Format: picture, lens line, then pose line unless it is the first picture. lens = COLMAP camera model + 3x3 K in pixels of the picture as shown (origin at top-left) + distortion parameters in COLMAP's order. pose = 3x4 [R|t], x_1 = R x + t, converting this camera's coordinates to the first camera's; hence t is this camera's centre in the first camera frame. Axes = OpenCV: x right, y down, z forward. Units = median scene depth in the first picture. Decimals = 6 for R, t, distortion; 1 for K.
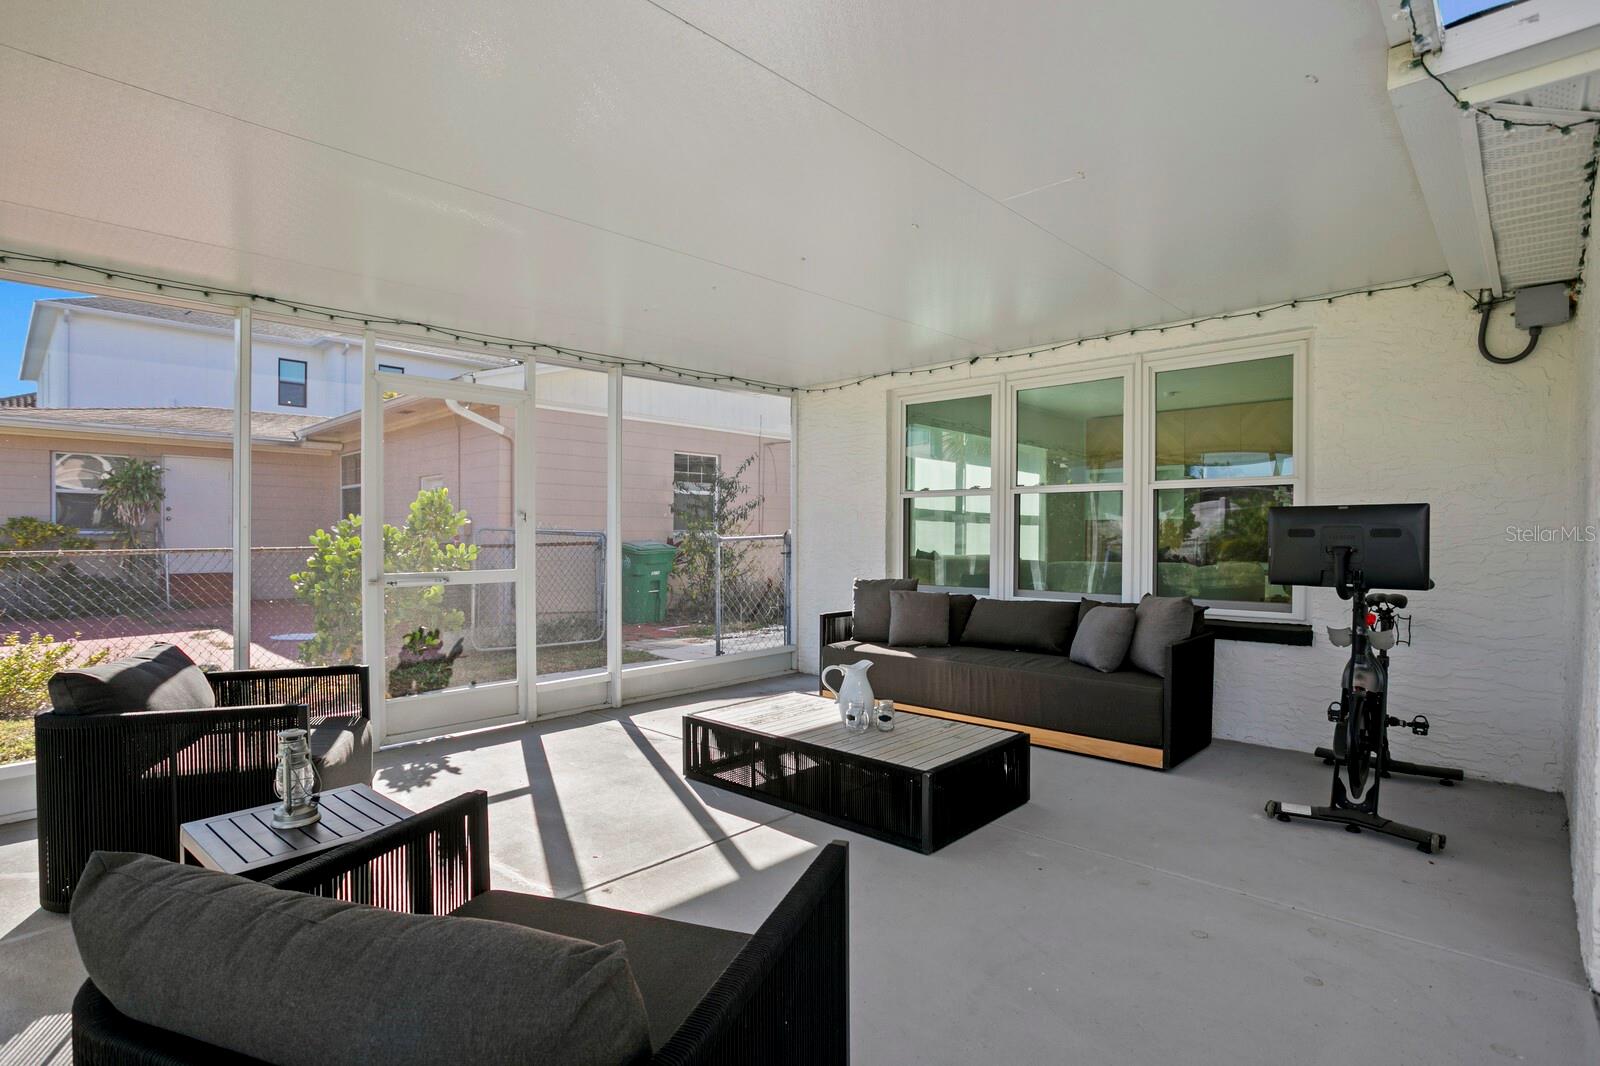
lens RADIAL K [[801.7, 0, 801.2], [0, 801.7, 541.4], [0, 0, 1]] dist [-0.032812, 0.008256]
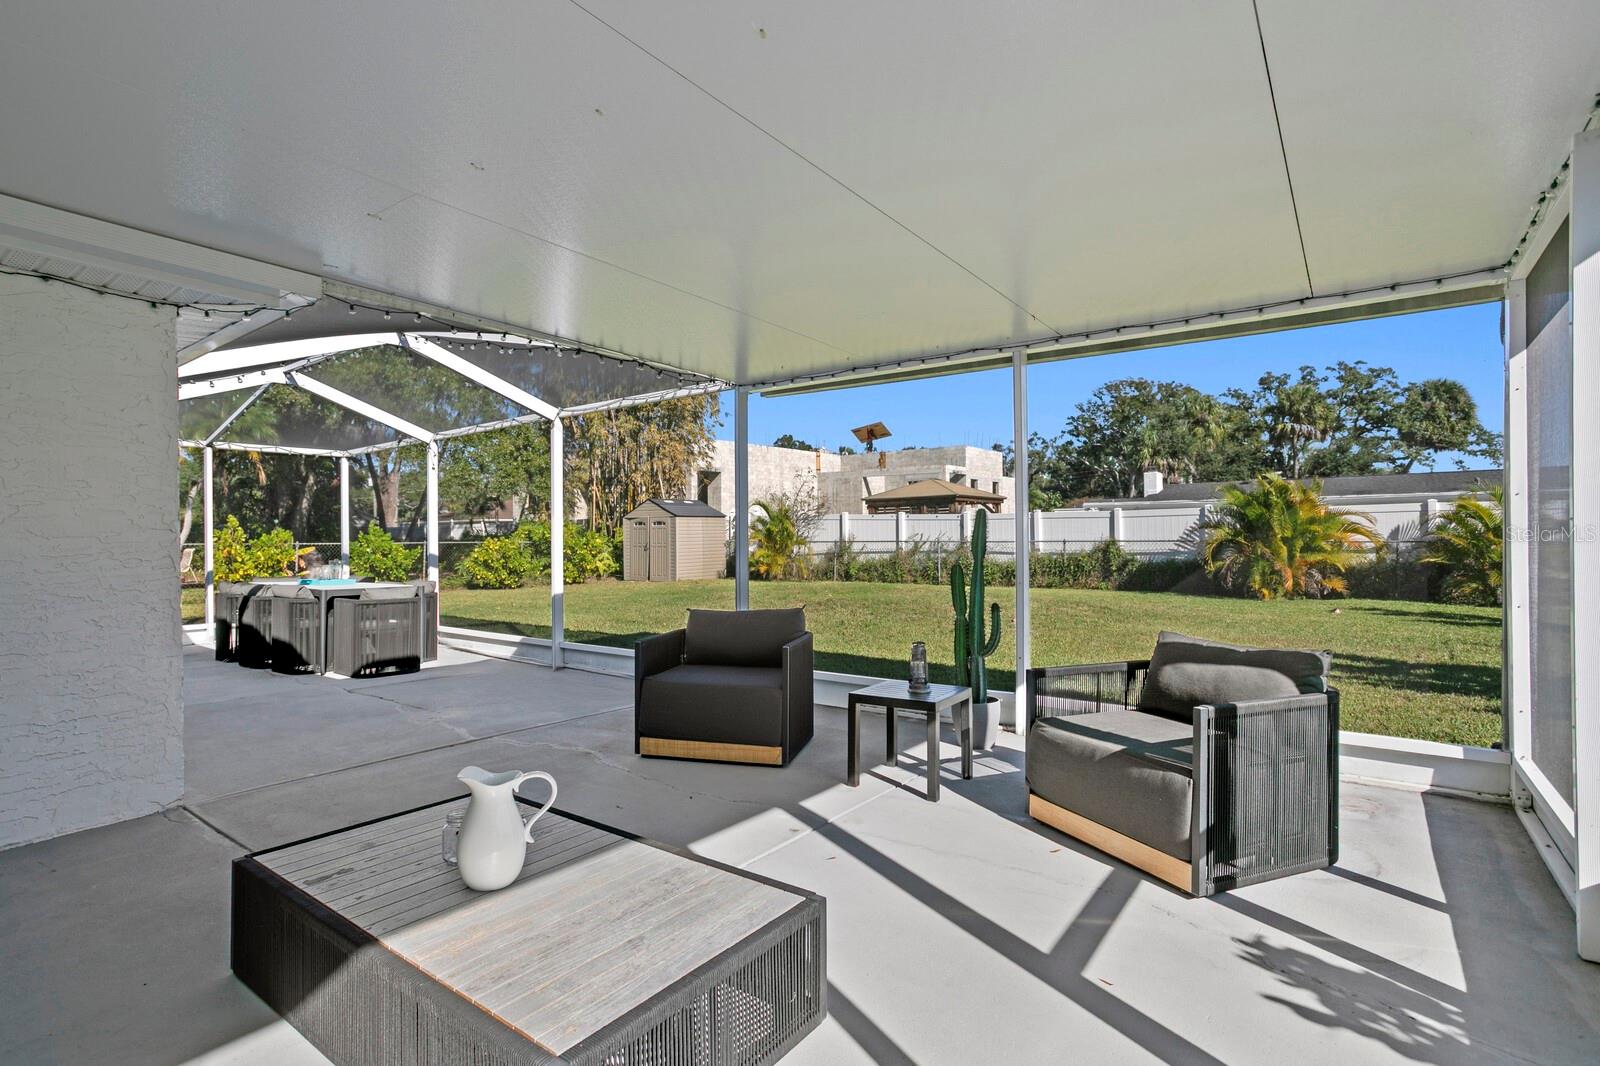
lens RADIAL K [[770.6, 0, 782.9], [0, 770.6, 534.4], [0, 0, 1]] dist [-0.036455, 0.020427]
pose [[-0.995649, 0.002308, -0.093158, -0.072854], [0.002527, 0.999994, -0.002232, -0.006431], [0.093153, -0.002458, -0.995649, 1.432424]]
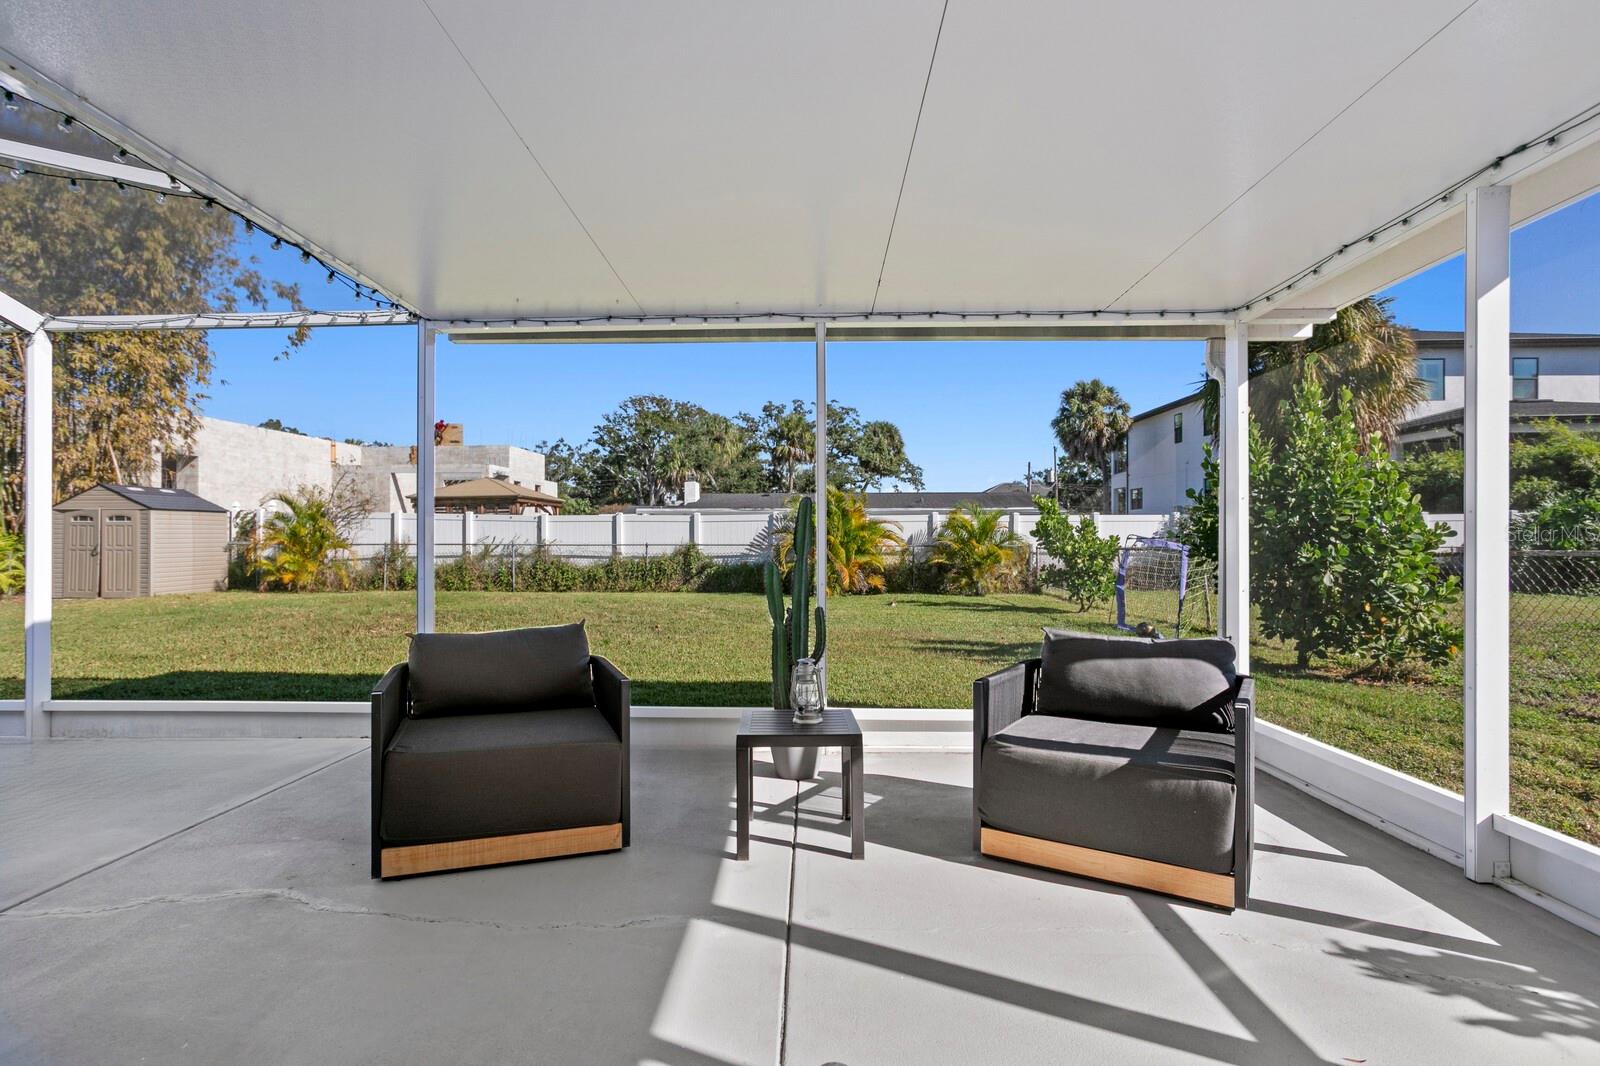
lens RADIAL K [[770.6, 0, 771.9], [0, 770.6, 543.6], [0, 0, 1]] dist [-0.036455, 0.020427]
pose [[-0.772139, -0.001994, -0.635451, 0.171437], [-0.004087, 0.999990, 0.001828, 0.009922], [0.635441, 0.004008, -0.772139, 1.071420]]
